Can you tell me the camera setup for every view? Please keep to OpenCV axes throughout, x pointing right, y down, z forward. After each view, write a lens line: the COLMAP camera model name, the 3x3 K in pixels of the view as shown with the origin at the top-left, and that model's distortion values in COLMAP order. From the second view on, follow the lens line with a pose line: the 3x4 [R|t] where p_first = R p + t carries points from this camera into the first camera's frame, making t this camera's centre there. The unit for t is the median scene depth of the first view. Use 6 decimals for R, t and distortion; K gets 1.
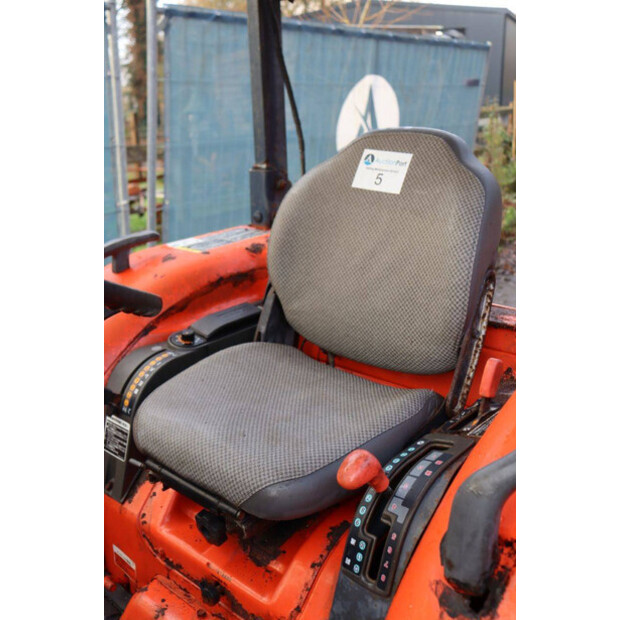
lens RADIAL K [[807.4, 0, 309.8], [0, 807.4, 309.9], [0, 0, 1]] dist [-0.040301, 0.000000]
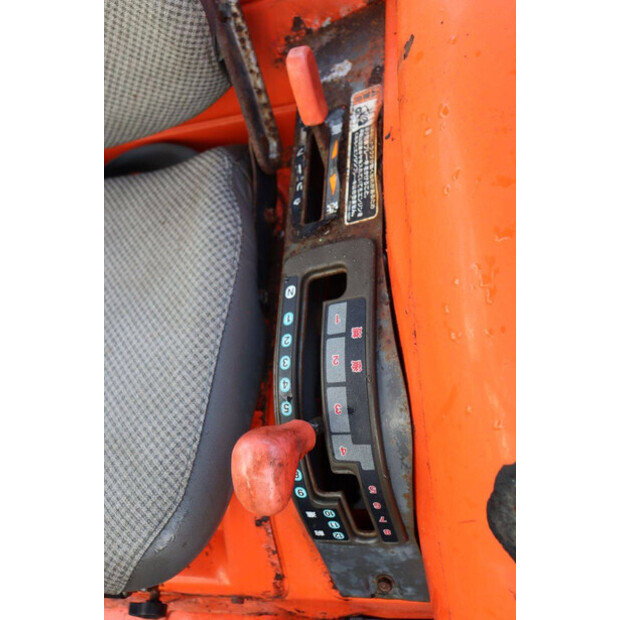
lens RADIAL K [[717.0, 0, 310.5], [0, 717.0, 309.8], [0, 0, 1]] dist [-0.013399, 0.000000]
pose [[0.761673, -0.644266, 0.069109, 0.109797], [0.461897, 0.614658, 0.639411, -0.140805], [-0.454429, -0.455101, 0.765753, 0.632342]]
